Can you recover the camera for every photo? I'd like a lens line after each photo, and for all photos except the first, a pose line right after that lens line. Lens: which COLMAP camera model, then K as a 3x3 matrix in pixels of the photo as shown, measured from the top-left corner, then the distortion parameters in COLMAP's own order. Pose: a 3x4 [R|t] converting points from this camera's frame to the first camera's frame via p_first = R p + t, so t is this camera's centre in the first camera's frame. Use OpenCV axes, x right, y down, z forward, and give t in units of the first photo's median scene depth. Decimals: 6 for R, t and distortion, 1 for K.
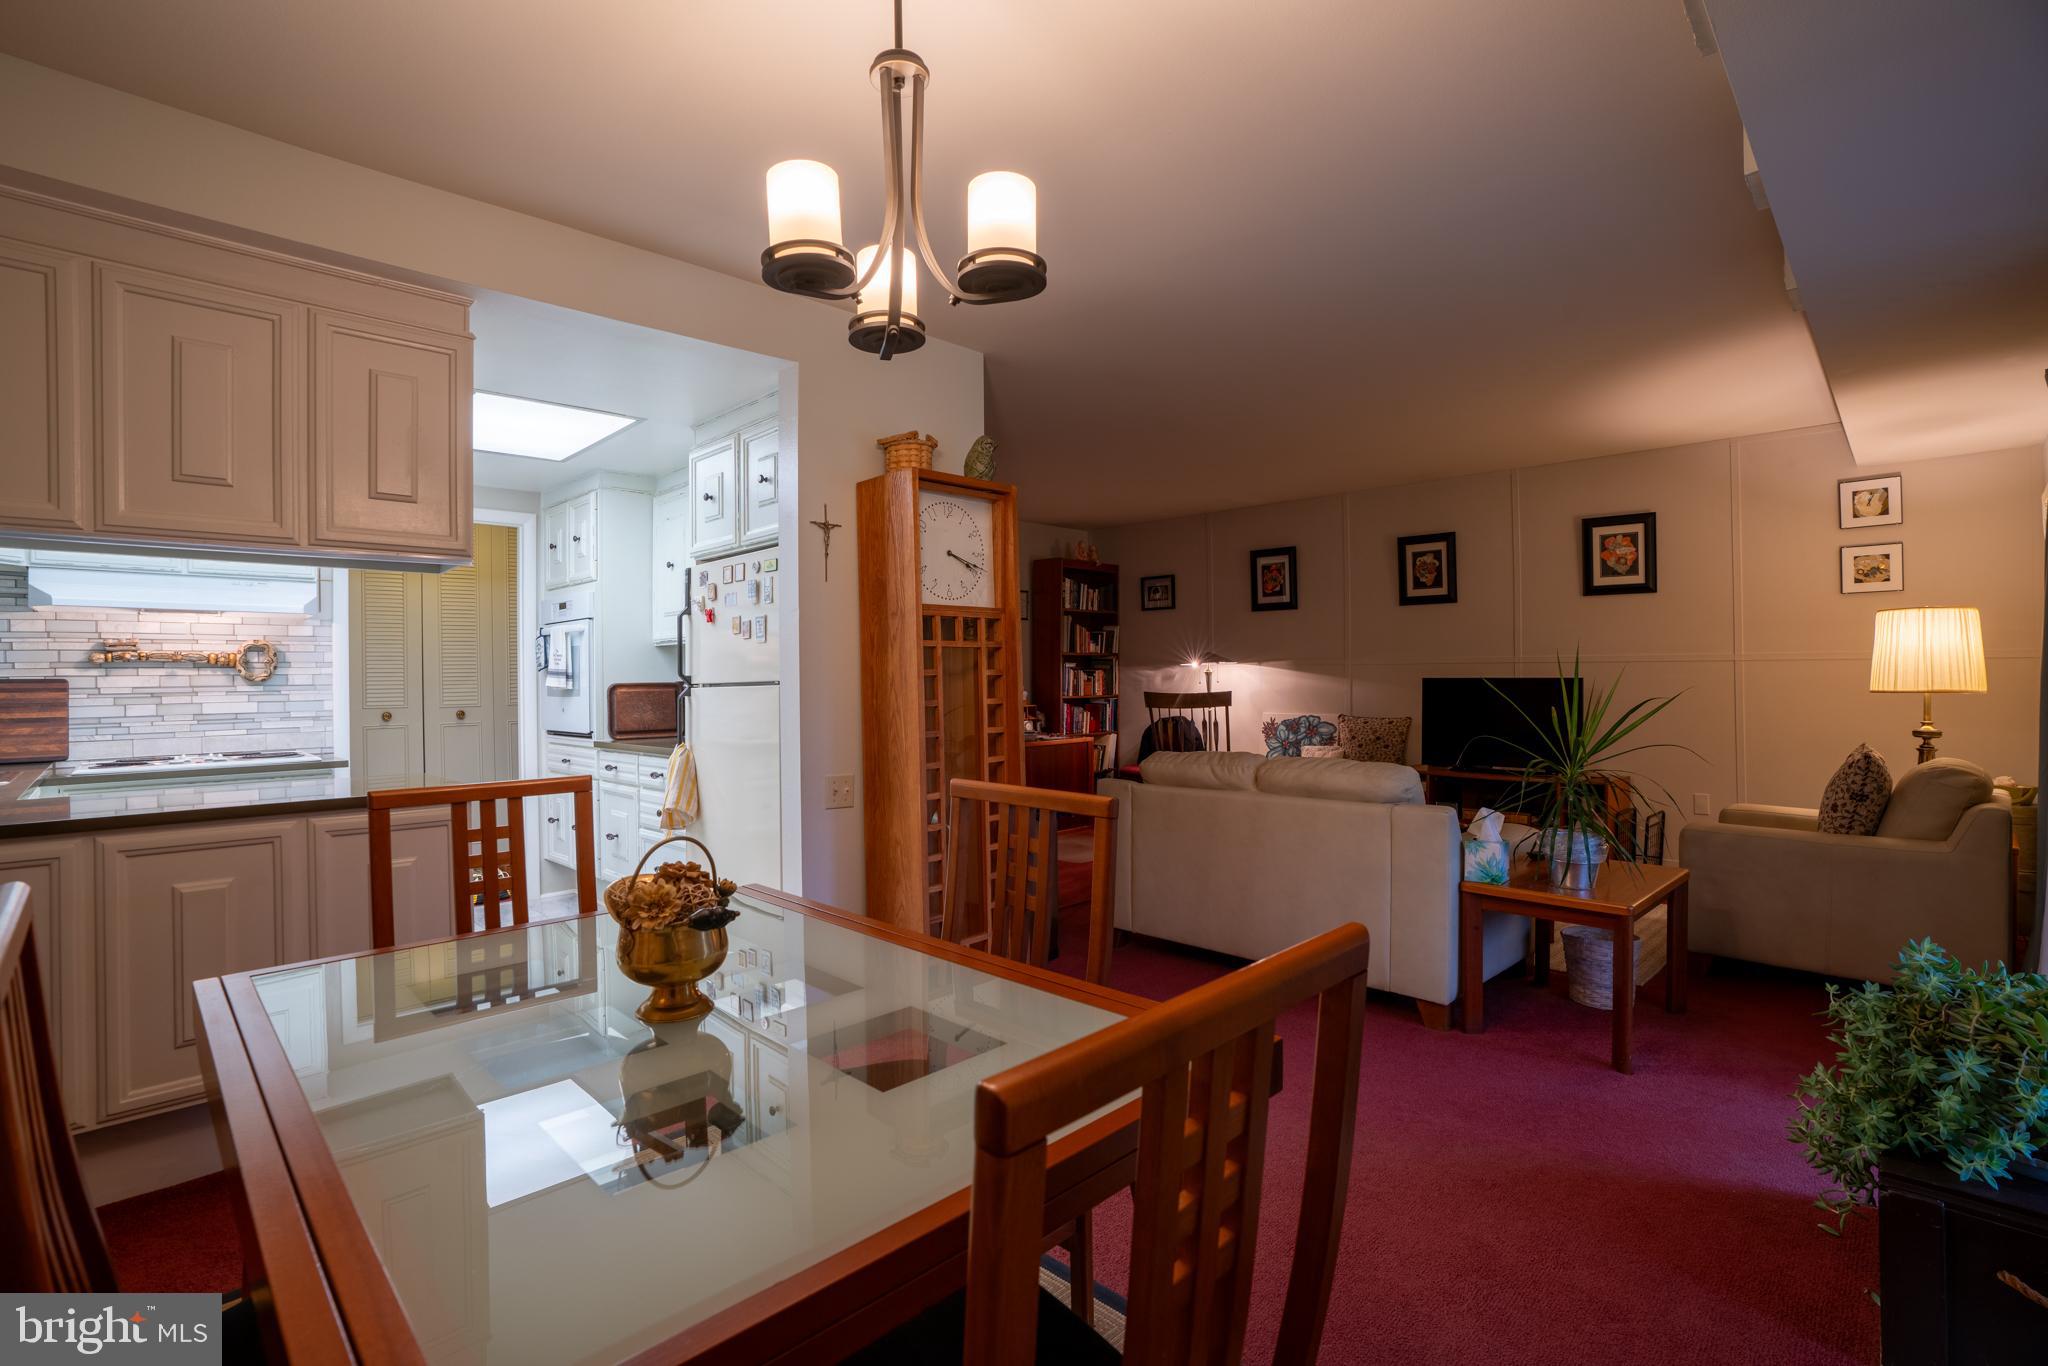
lens RADIAL K [[950.0, 0, 1044.2], [0, 950.0, 677.0], [0, 0, 1]] dist [-0.067667, 0.024026]
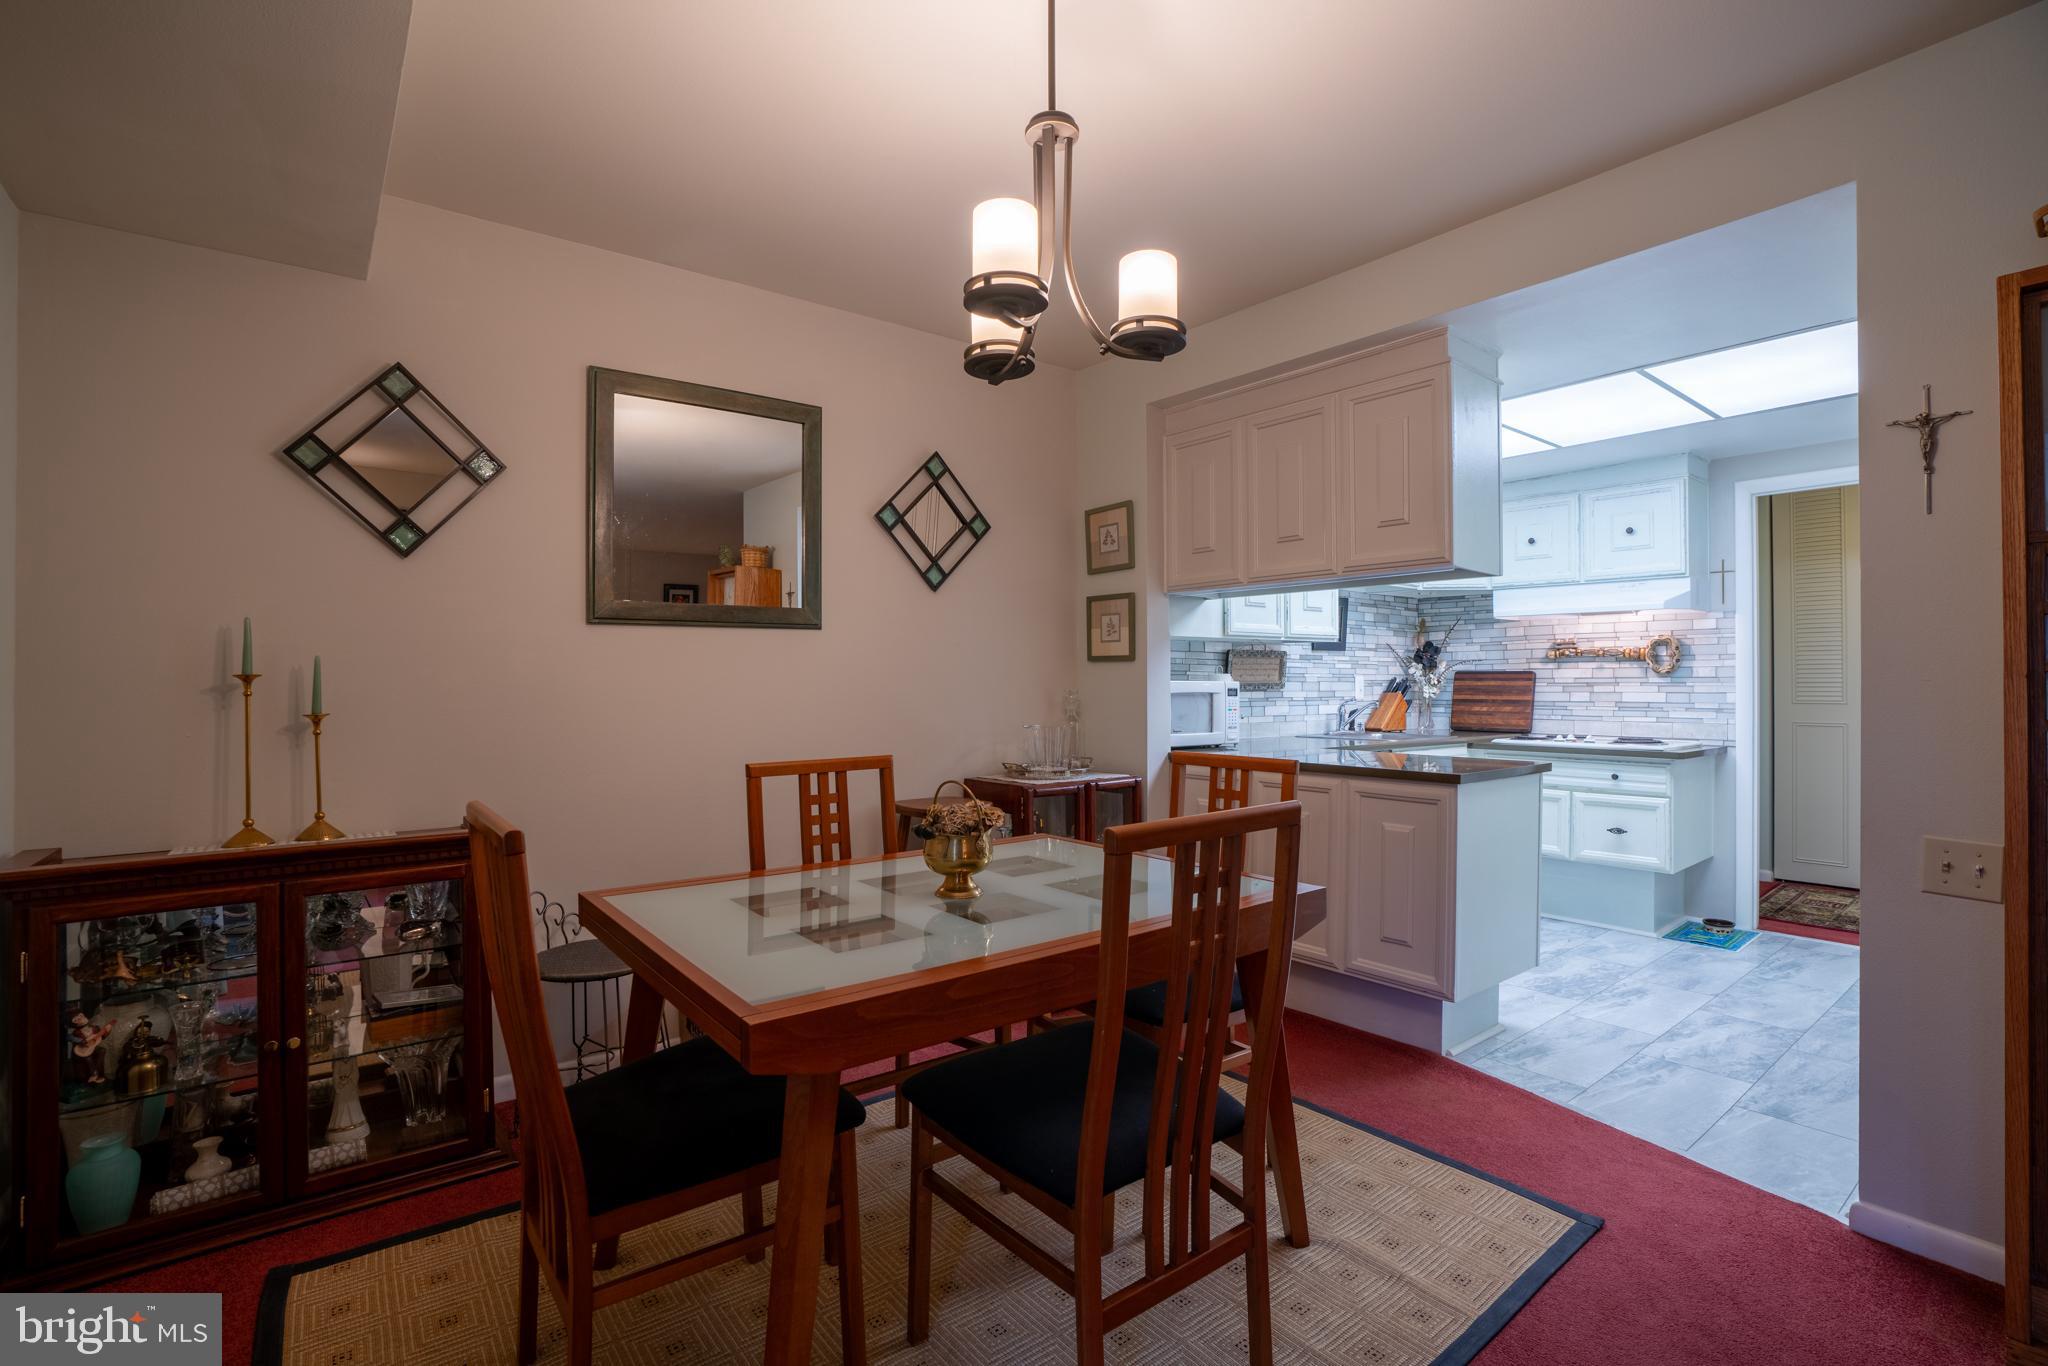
lens RADIAL K [[950.0, 0, 993.7], [0, 950.0, 675.1], [0, 0, 1]] dist [-0.067667, 0.024026]
pose [[-0.133416, 0.007123, -0.991035, 0.290971], [0.004024, 0.999970, 0.006645, -0.003216], [0.991052, -0.003101, -0.133440, 0.332711]]
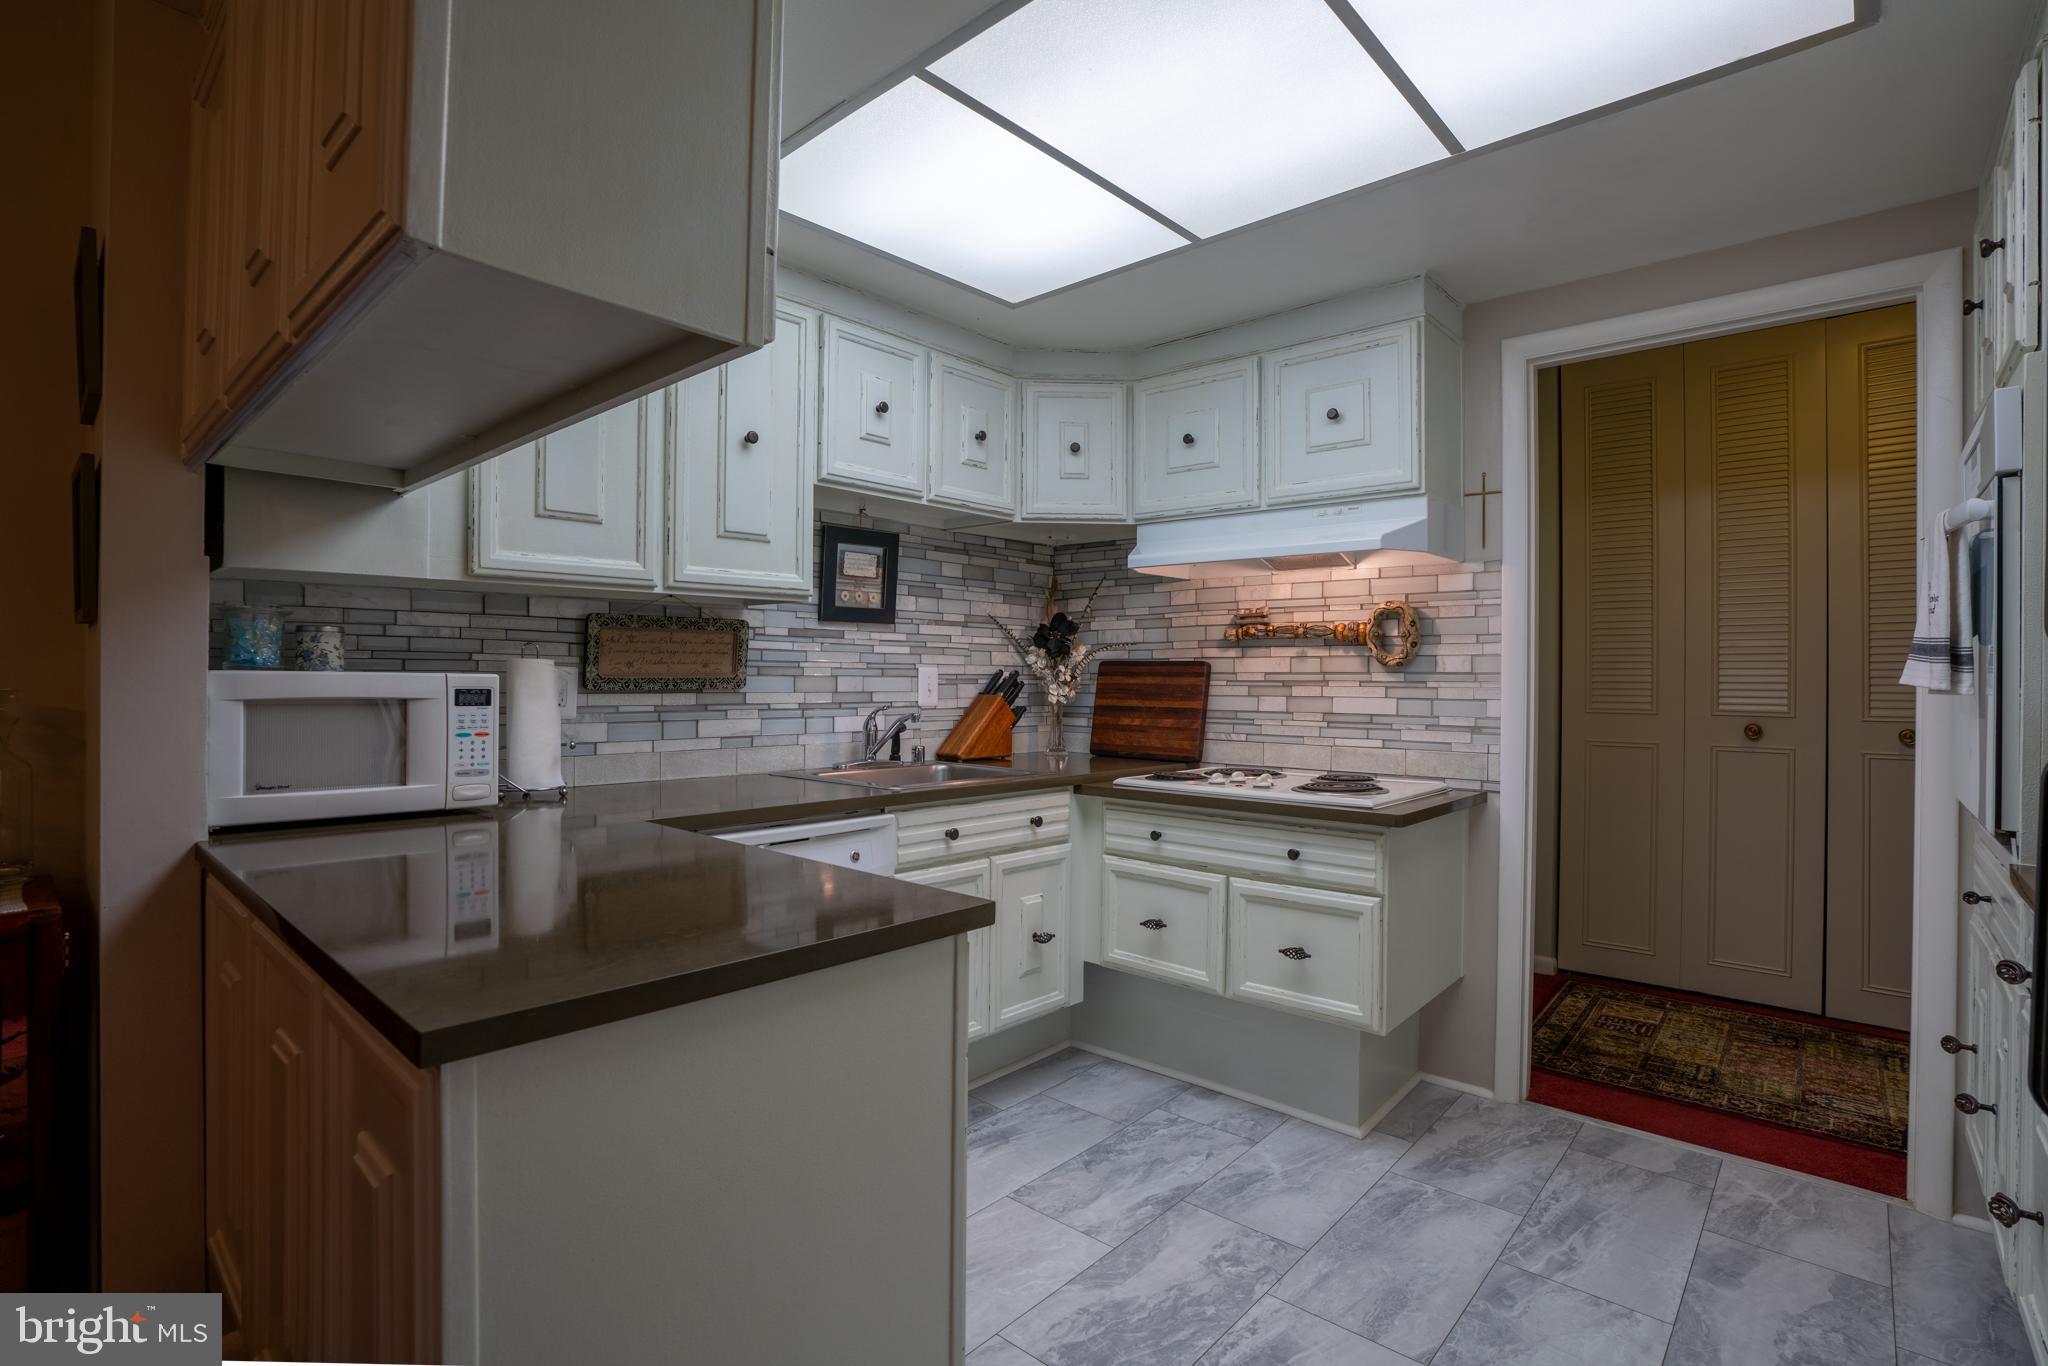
lens RADIAL K [[950.0, 0, 989.0], [0, 950.0, 672.9], [0, 0, 1]] dist [-0.067667, 0.024026]
pose [[0.019375, 0.012348, -0.999736, -0.191795], [-0.005119, 0.999912, 0.012251, 0.002646], [0.999799, 0.004880, 0.019436, 0.643910]]
